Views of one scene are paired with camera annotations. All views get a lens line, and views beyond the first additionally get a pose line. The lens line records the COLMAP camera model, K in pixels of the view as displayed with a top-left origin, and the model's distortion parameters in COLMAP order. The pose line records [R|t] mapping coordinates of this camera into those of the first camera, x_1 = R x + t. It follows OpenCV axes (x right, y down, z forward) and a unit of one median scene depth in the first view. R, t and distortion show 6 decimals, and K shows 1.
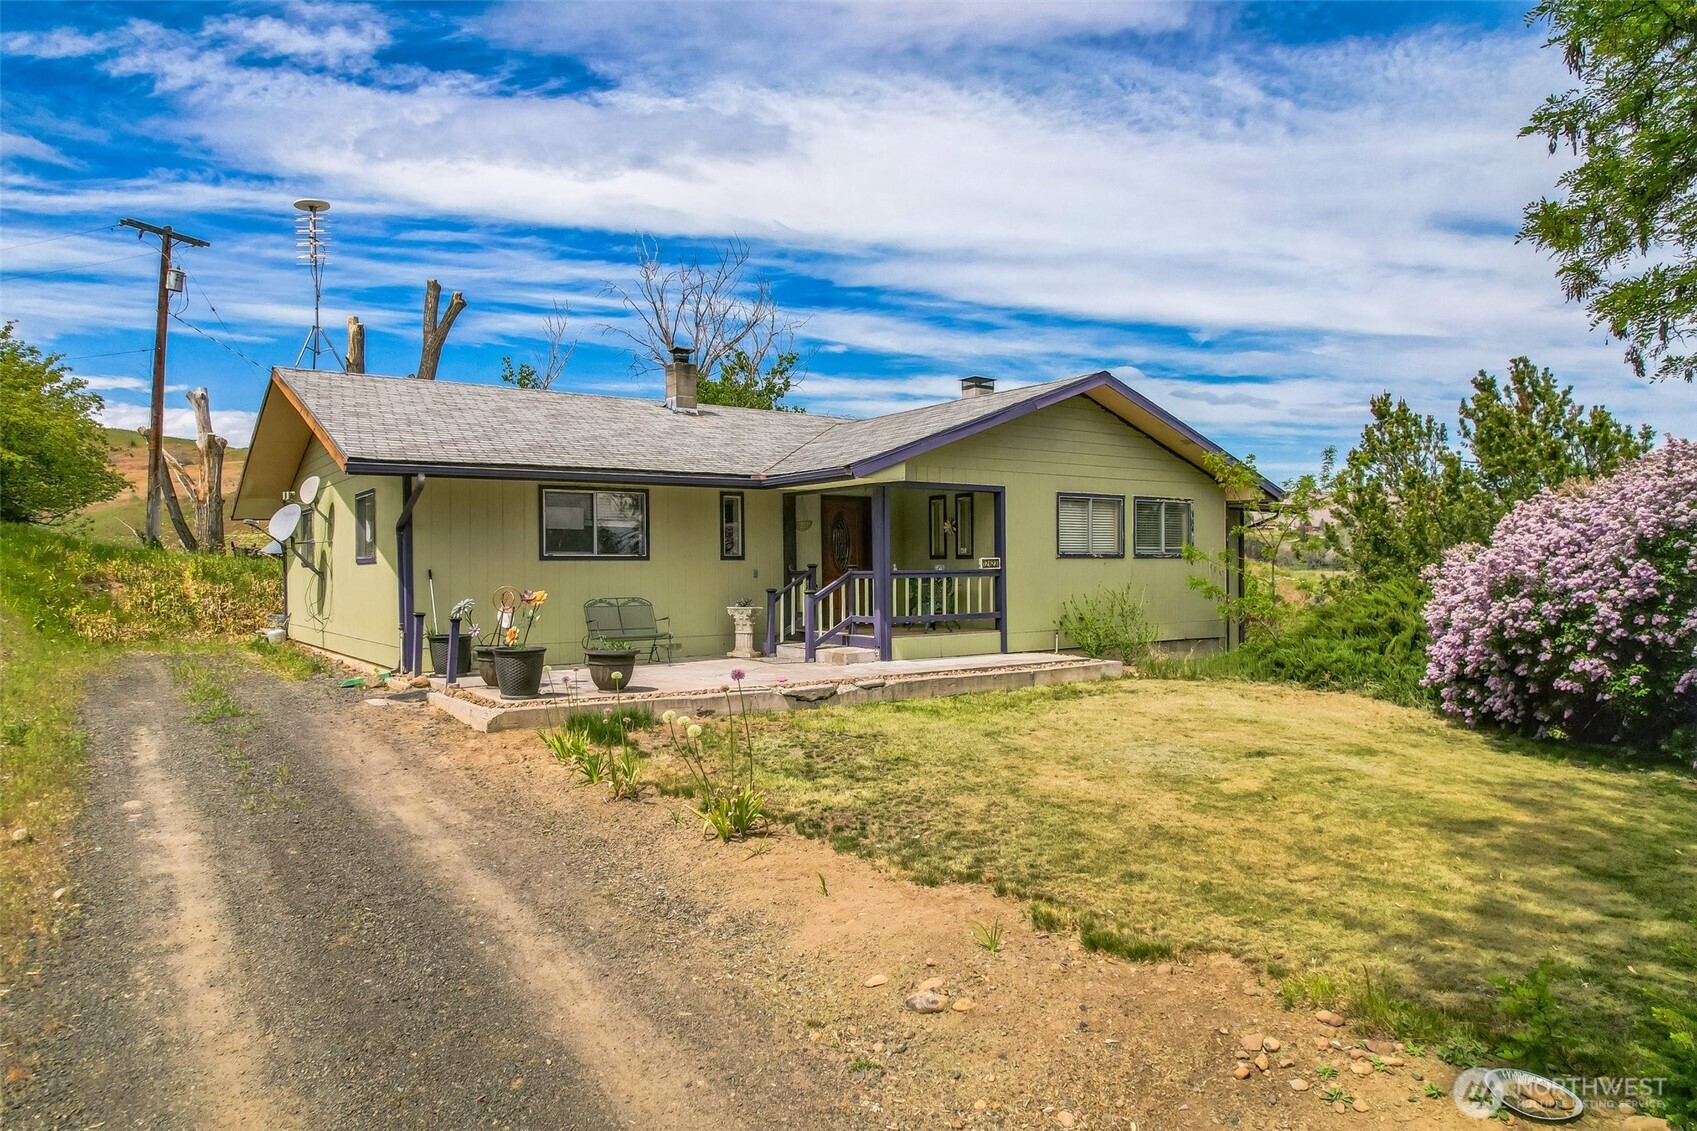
lens RADIAL K [[1090.9, 0, 850.2], [0, 1090.9, 575.9], [0, 0, 1]] dist [-0.083594, 0.075455]
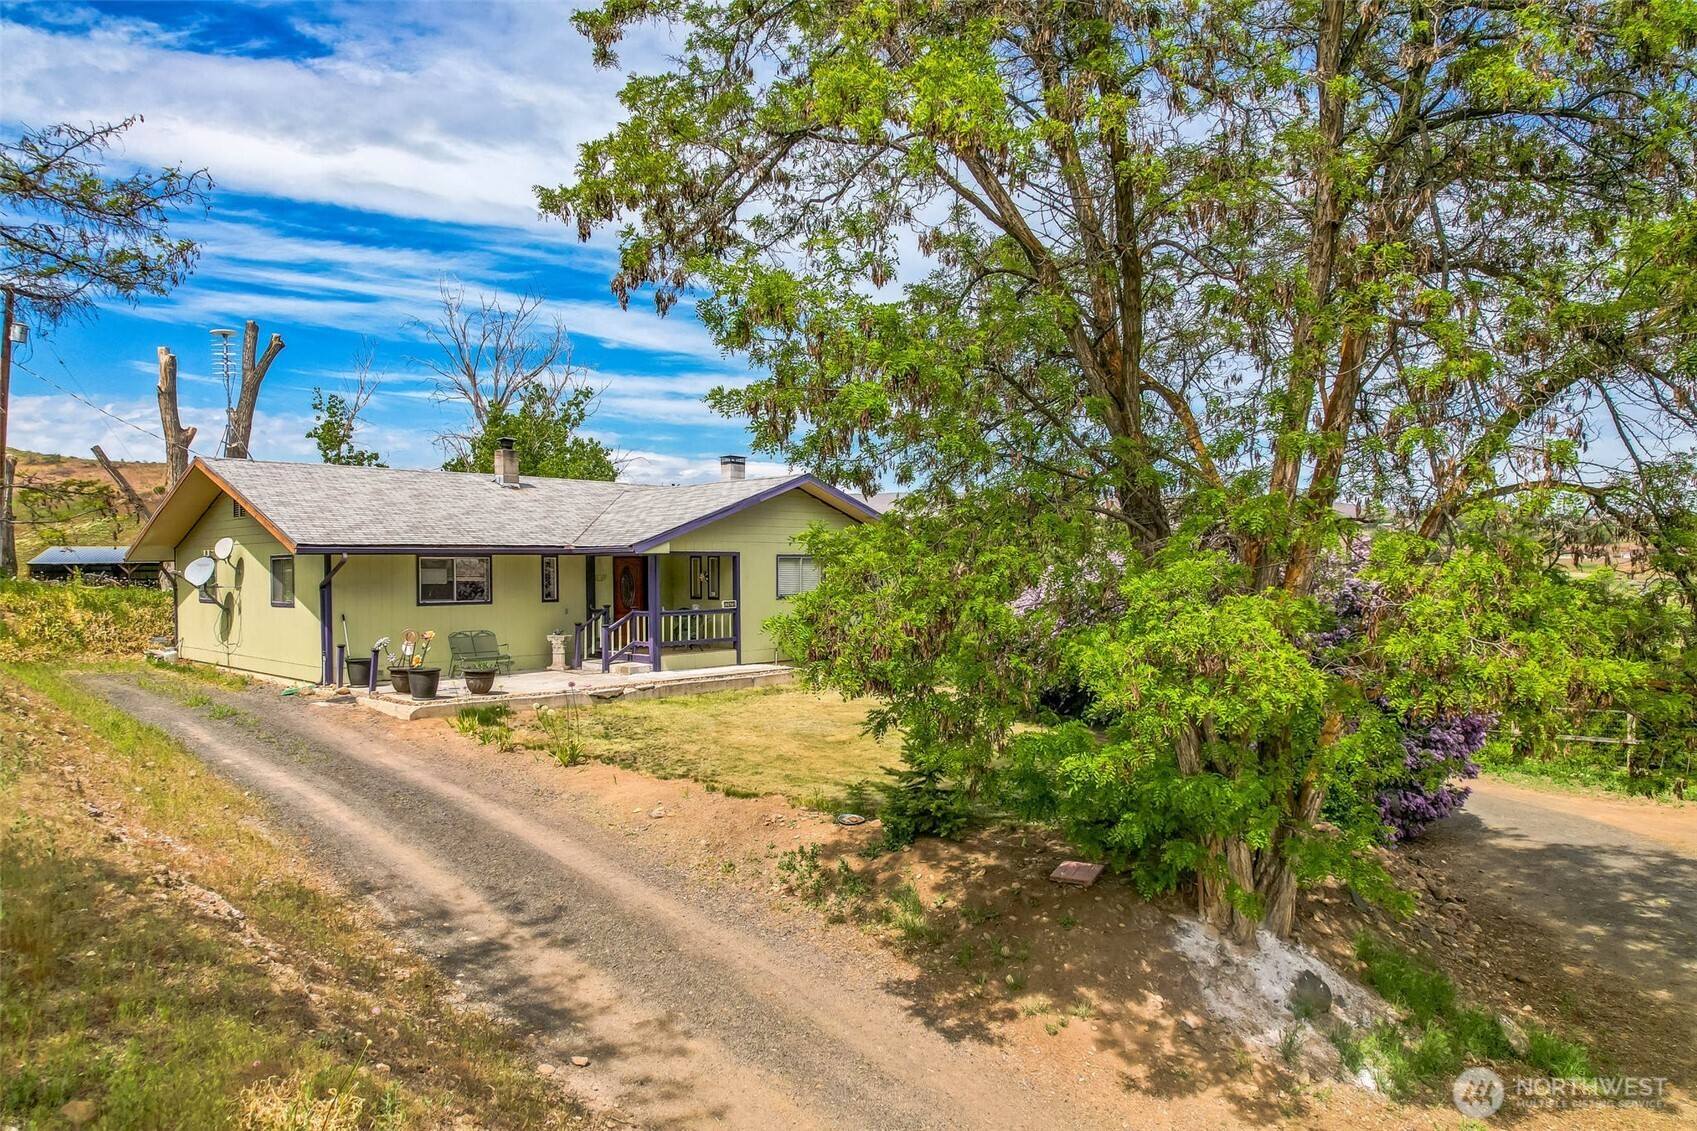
lens RADIAL K [[1090.9, 0, 850.2], [0, 1090.9, 575.9], [0, 0, 1]] dist [-0.083594, 0.075455]
pose [[0.982195, 0.001050, 0.187861, 0.012634], [-0.000980, 0.999999, -0.000467, -0.052763], [-0.187862, 0.000274, 0.982195, -0.516545]]
